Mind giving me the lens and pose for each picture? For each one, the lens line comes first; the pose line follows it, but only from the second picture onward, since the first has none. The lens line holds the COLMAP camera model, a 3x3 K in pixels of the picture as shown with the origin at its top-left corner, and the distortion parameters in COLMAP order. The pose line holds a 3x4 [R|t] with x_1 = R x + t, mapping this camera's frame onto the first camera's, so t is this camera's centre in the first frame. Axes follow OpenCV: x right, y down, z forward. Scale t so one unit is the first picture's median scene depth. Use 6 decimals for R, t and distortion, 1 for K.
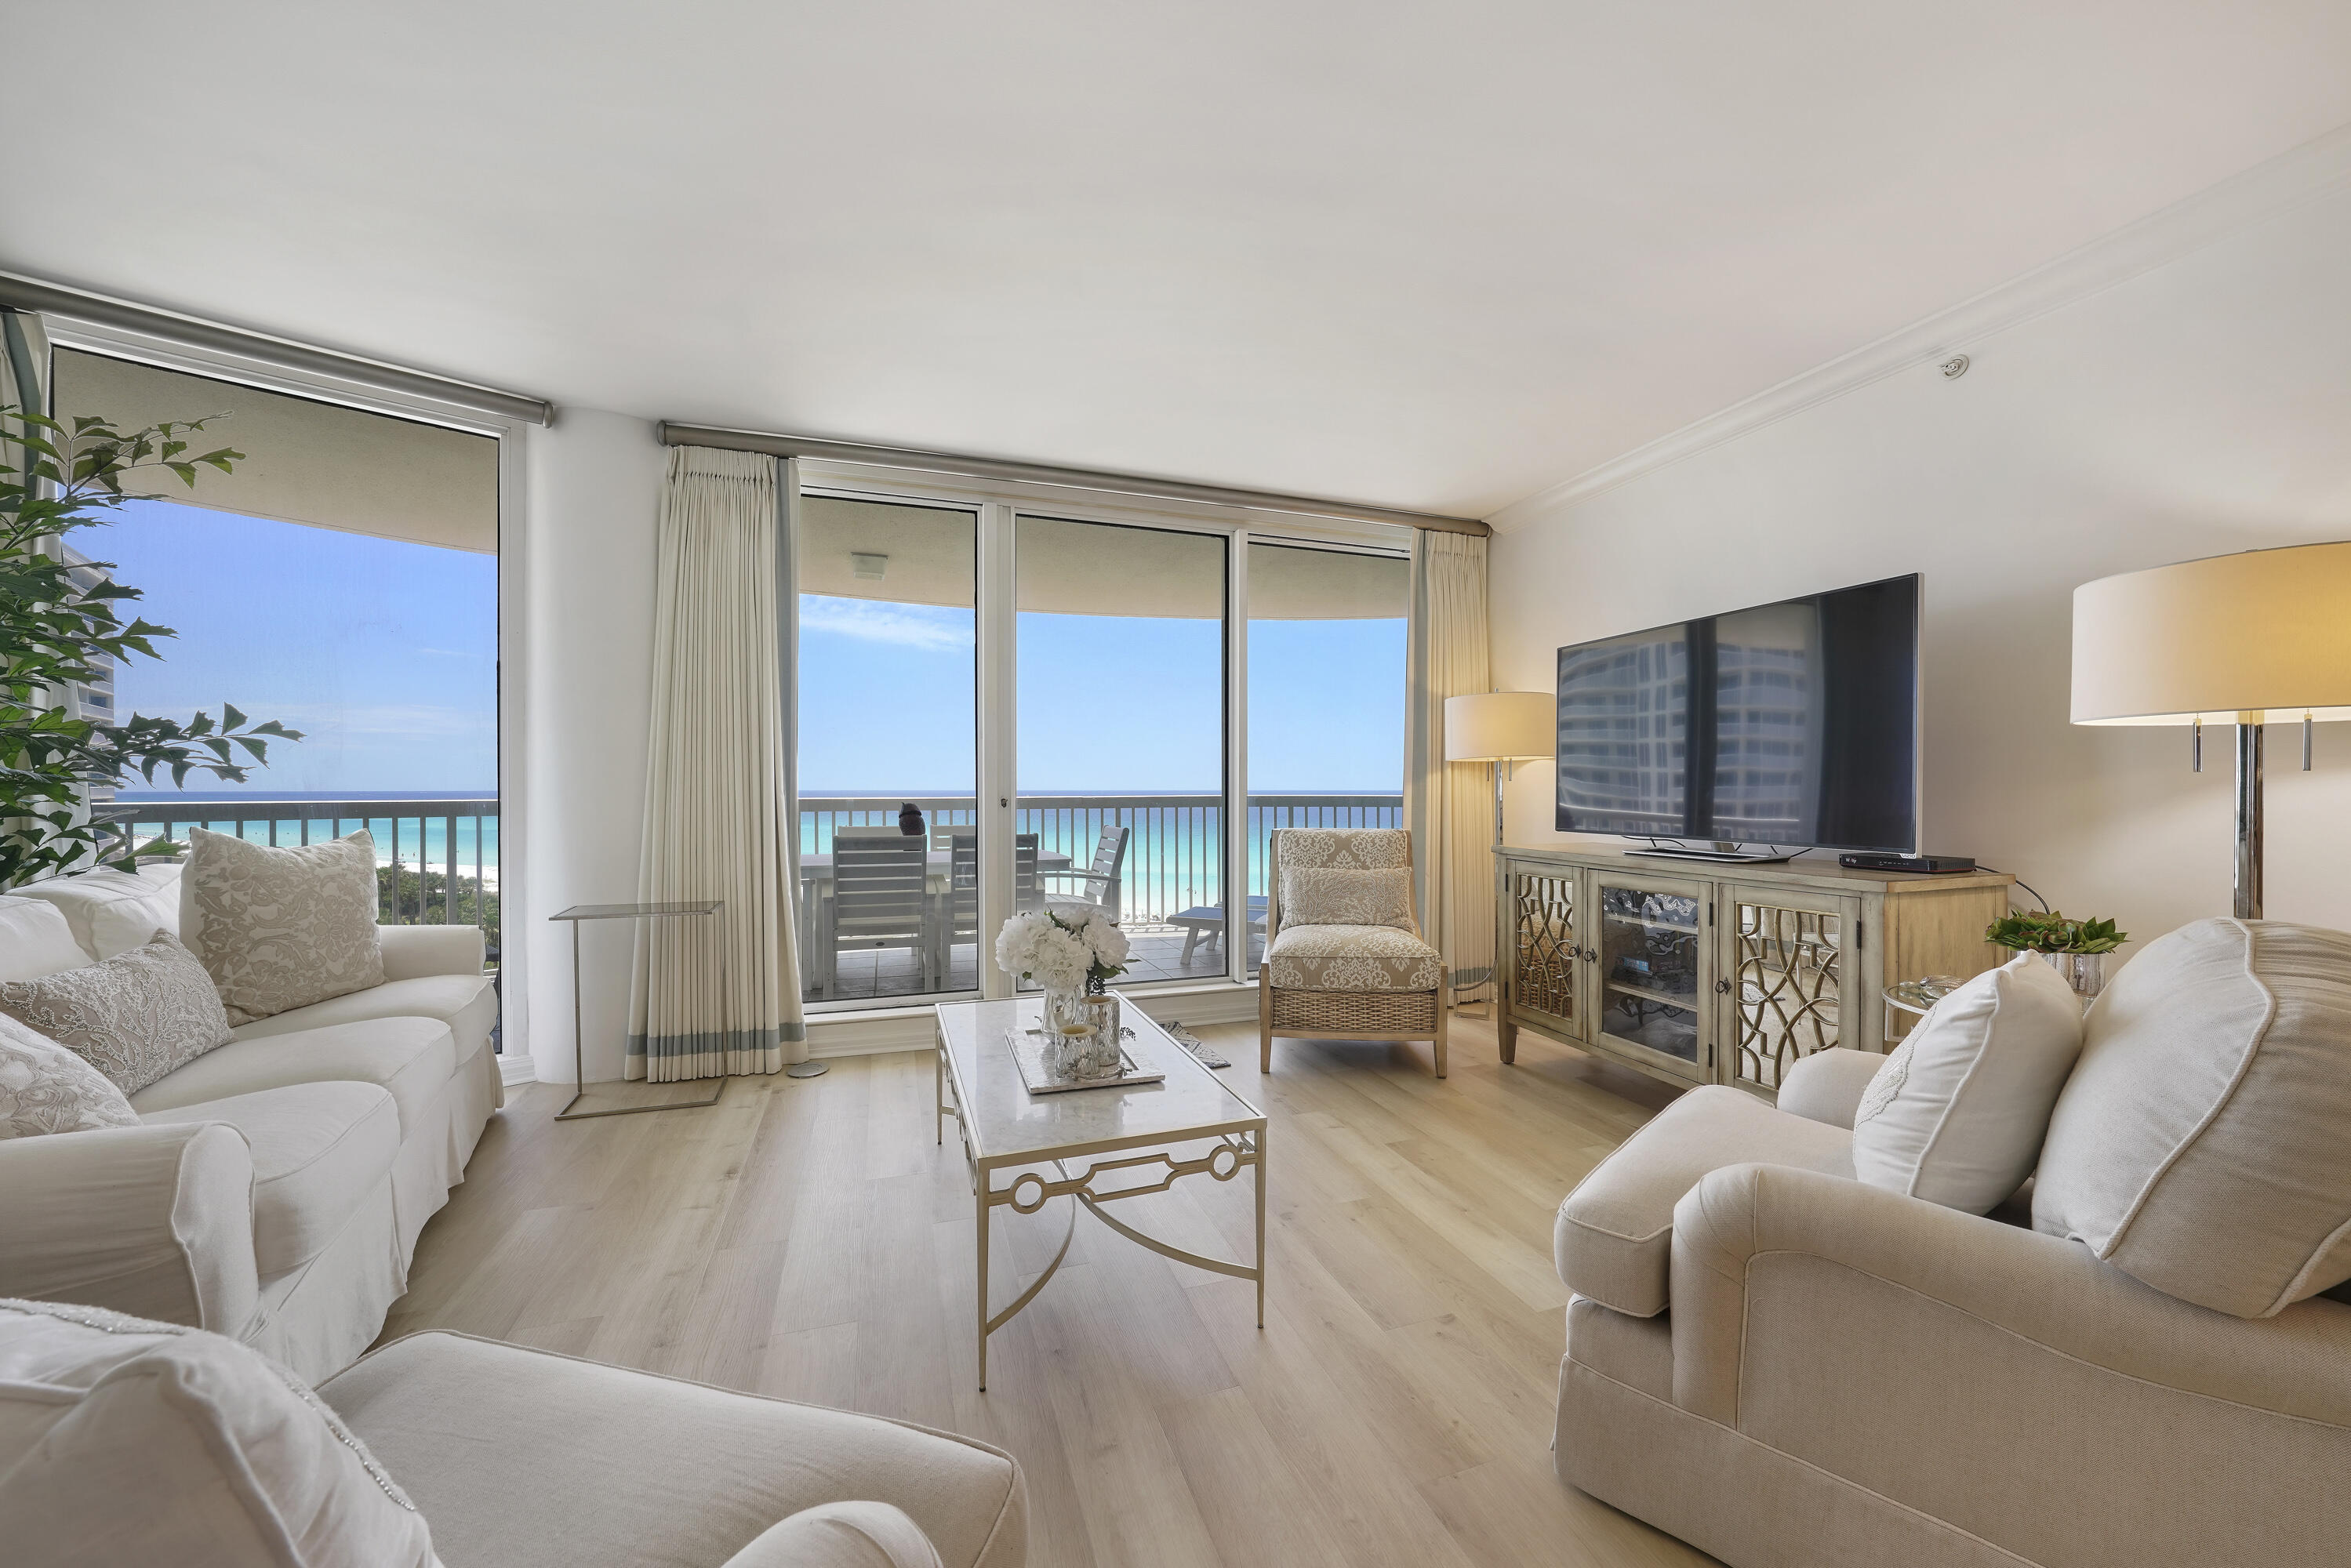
lens RADIAL K [[840.0, 0, 1171.5], [0, 840.0, 796.2], [0, 0, 1]] dist [-0.017857, 0.001738]
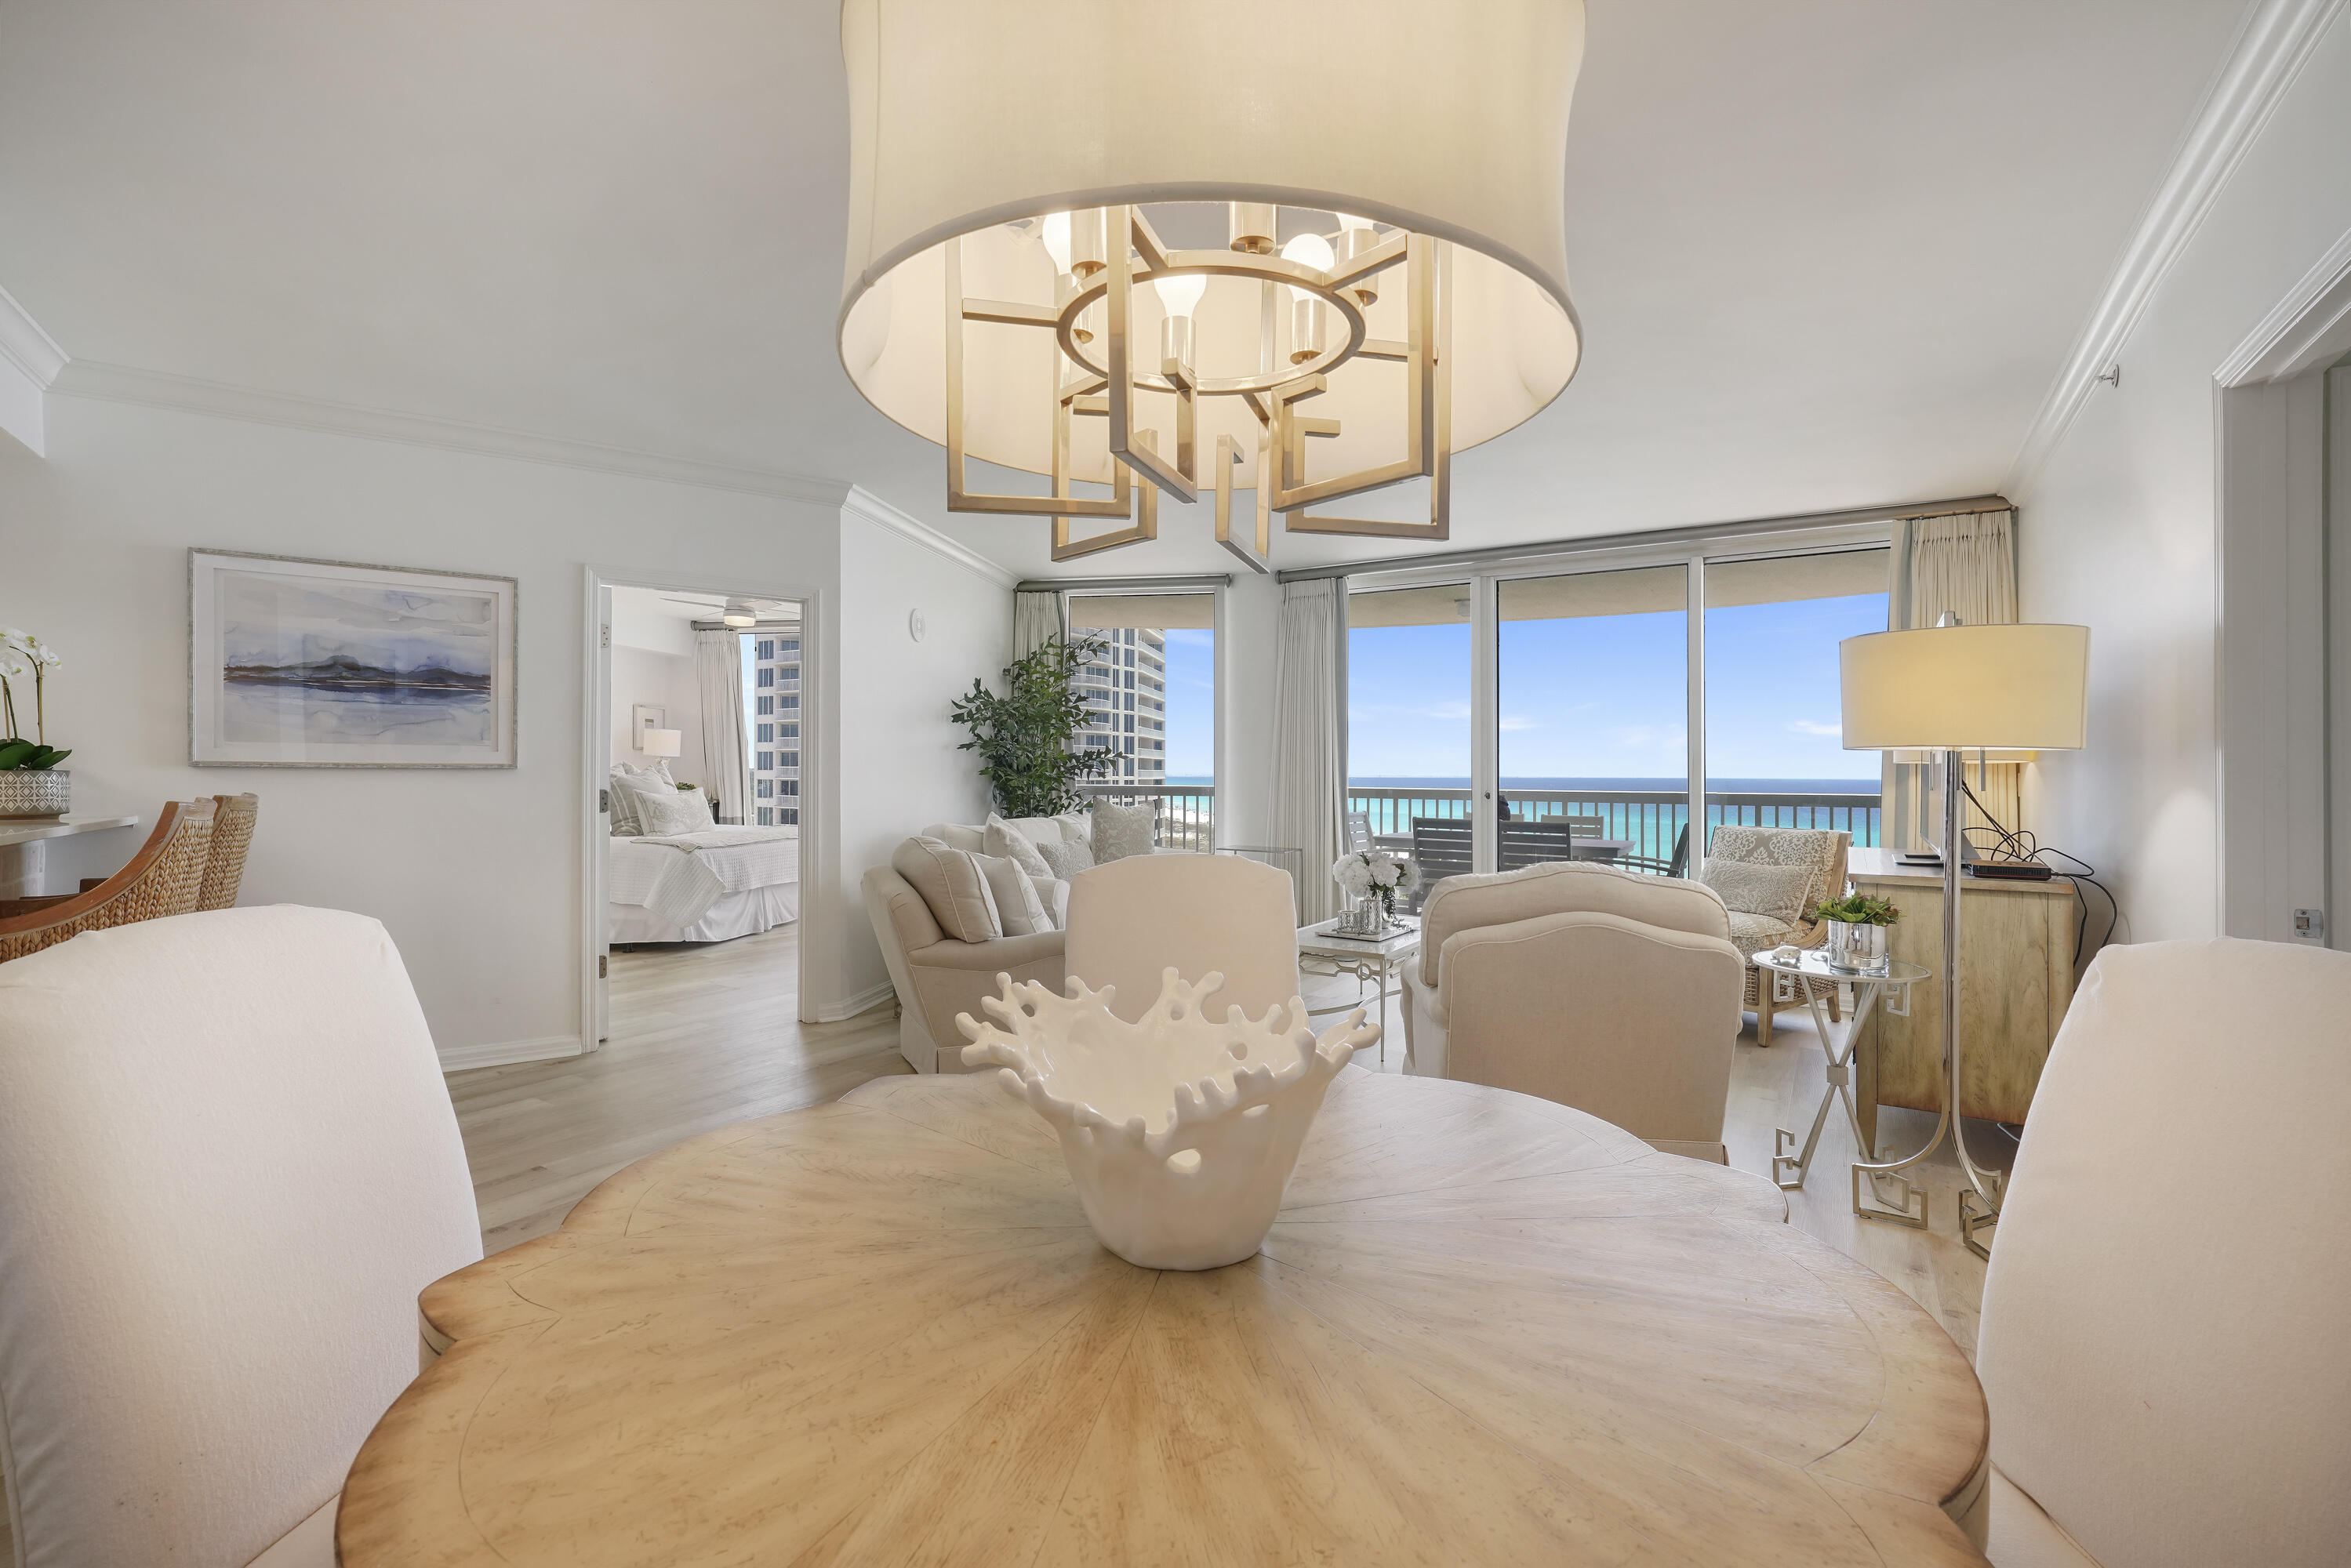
lens RADIAL K [[1027.1, 0, 1172.8], [0, 1027.1, 767.4], [0, 0, 1]] dist [-0.002389, -0.001147]
pose [[0.624357, 0.003187, -0.781133, 0.854706], [-0.016174, 0.999830, -0.008849, -0.016543], [0.780972, 0.018160, 0.624302, -0.466478]]
